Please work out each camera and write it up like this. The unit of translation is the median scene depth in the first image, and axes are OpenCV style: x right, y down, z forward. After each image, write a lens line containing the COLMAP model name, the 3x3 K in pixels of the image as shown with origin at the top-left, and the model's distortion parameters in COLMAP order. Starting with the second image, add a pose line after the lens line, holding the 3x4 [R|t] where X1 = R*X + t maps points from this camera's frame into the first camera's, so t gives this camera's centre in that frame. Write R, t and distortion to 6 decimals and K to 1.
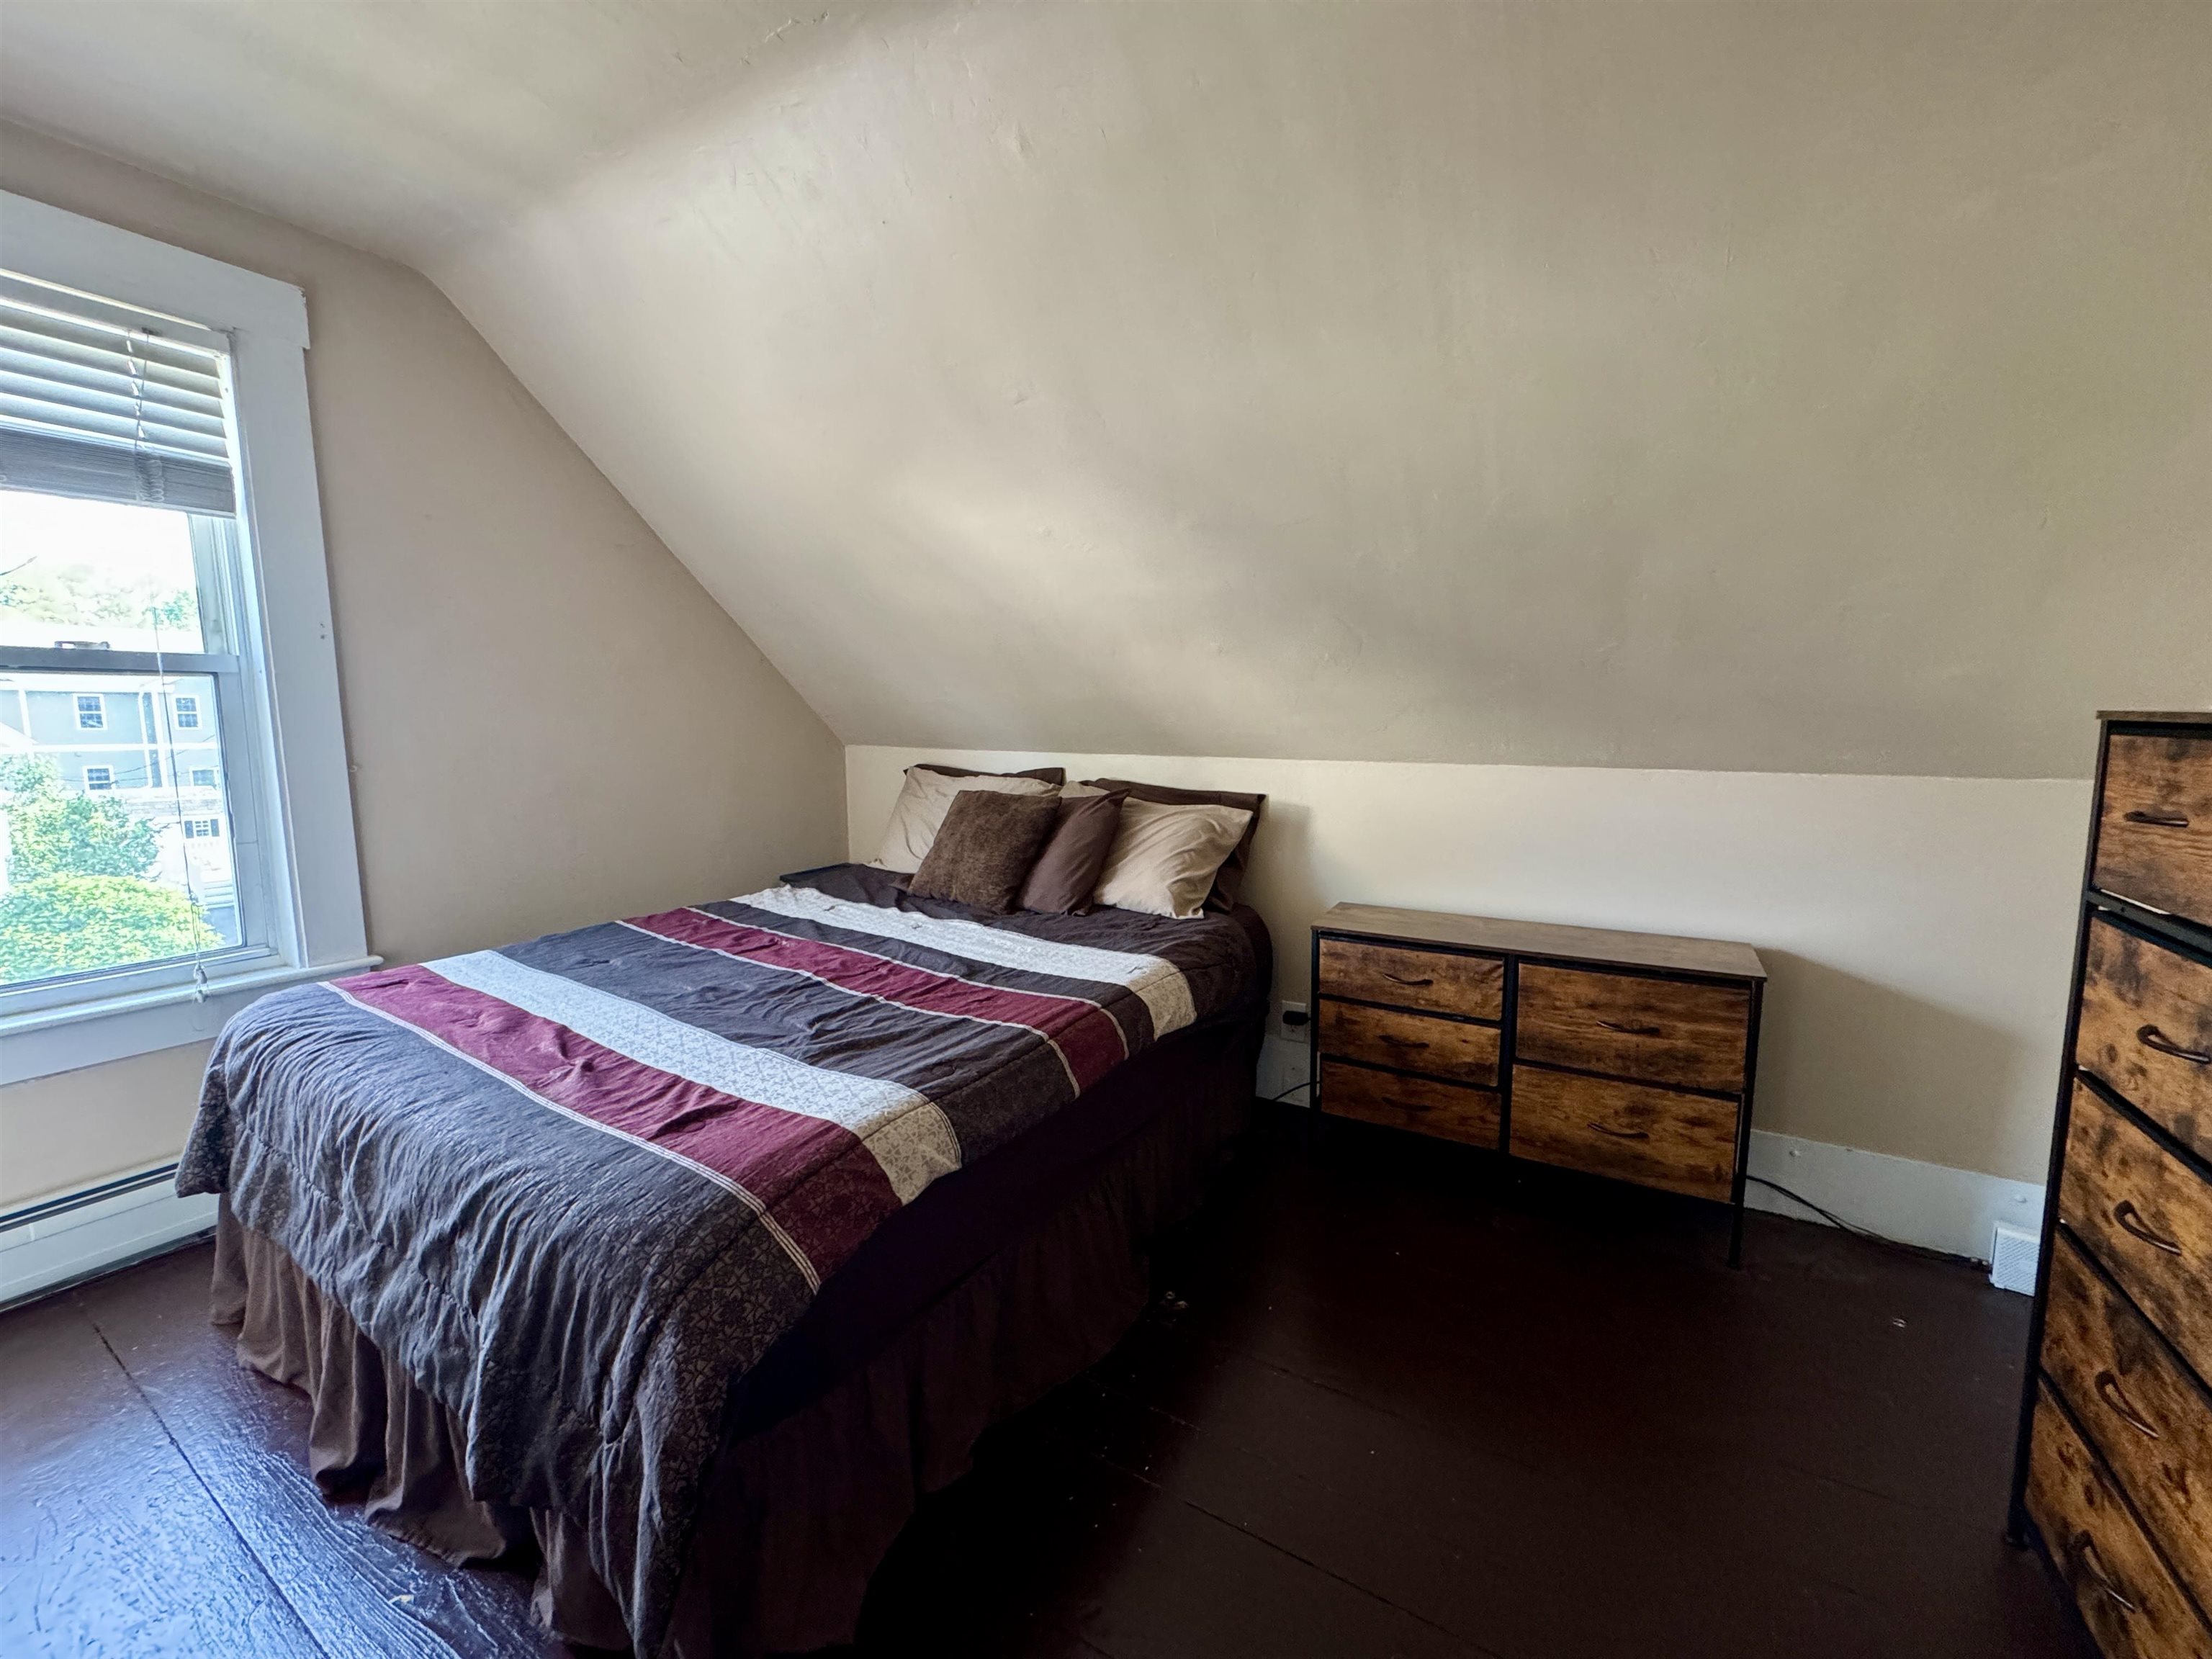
lens RADIAL K [[887.2, 0, 1109.4], [0, 887.2, 824.6], [0, 0, 1]] dist [-0.002438, -0.000237]
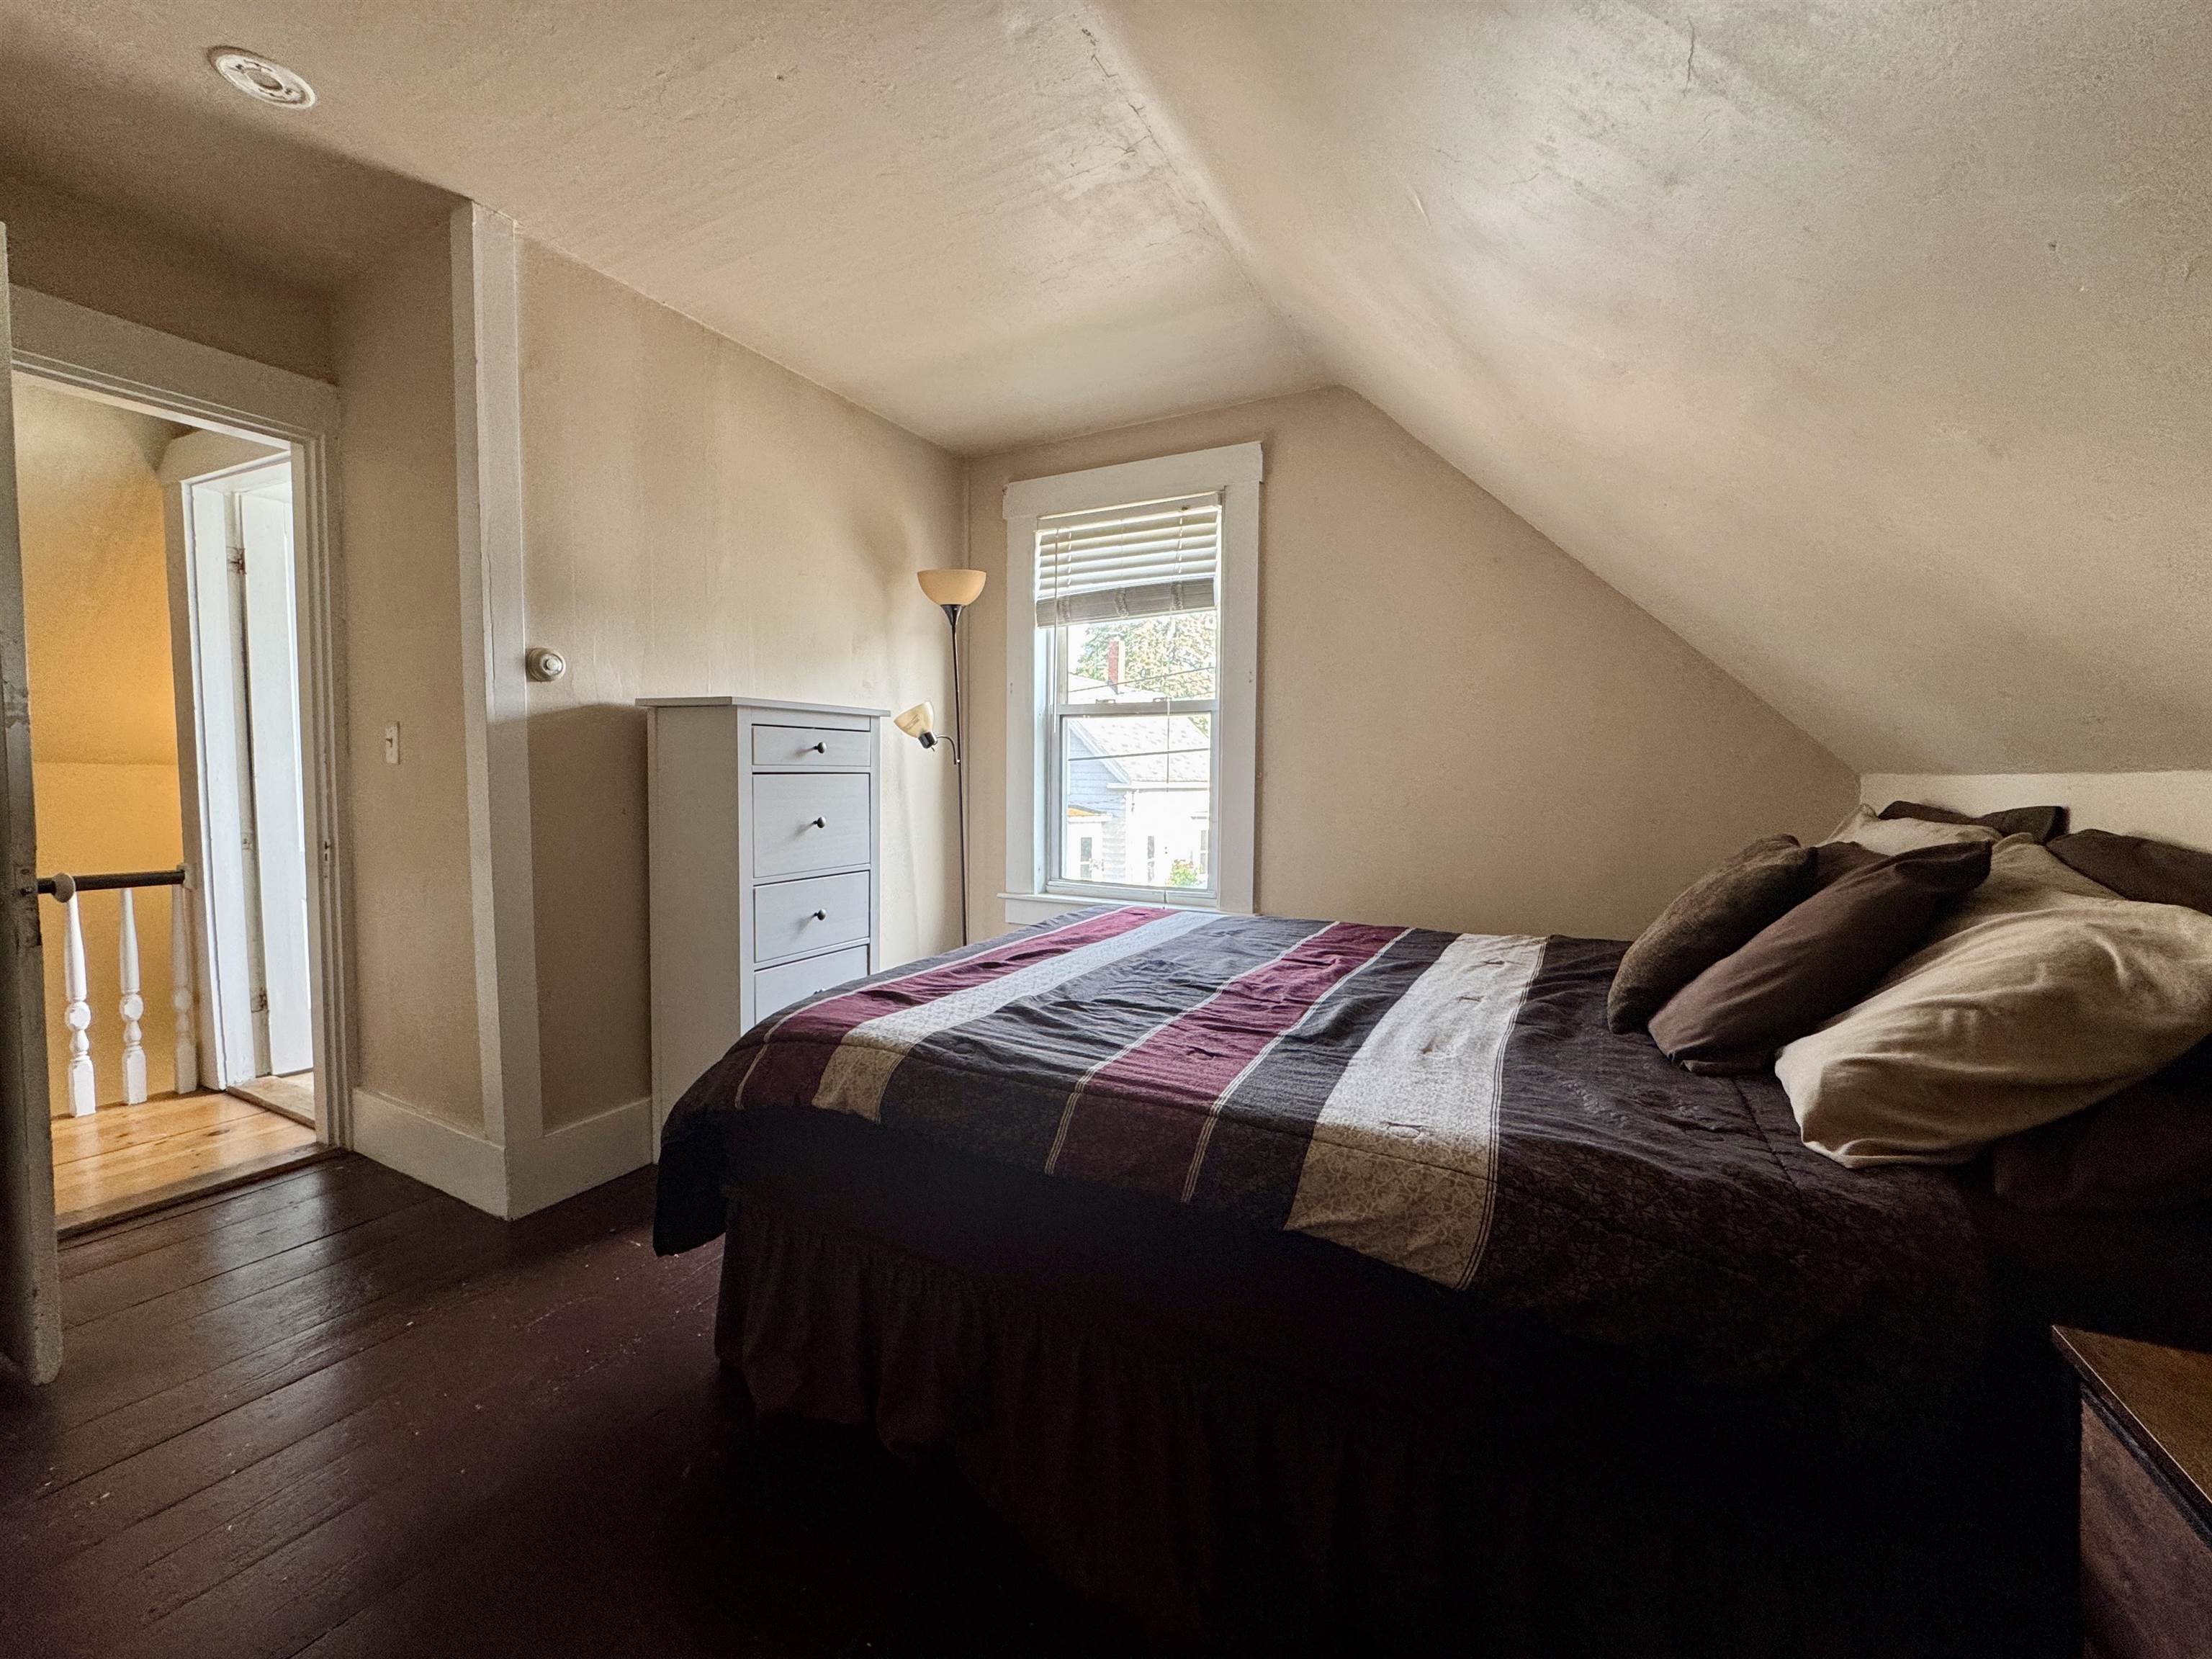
lens RADIAL K [[887.2, 0, 1110.4], [0, 887.2, 829.0], [0, 0, 1]] dist [-0.002438, -0.000237]
pose [[0.045573, 0.054856, -0.997454, 0.606834], [-0.128795, 0.990480, 0.048588, -0.021391], [0.990623, 0.126253, 0.052205, 0.845210]]
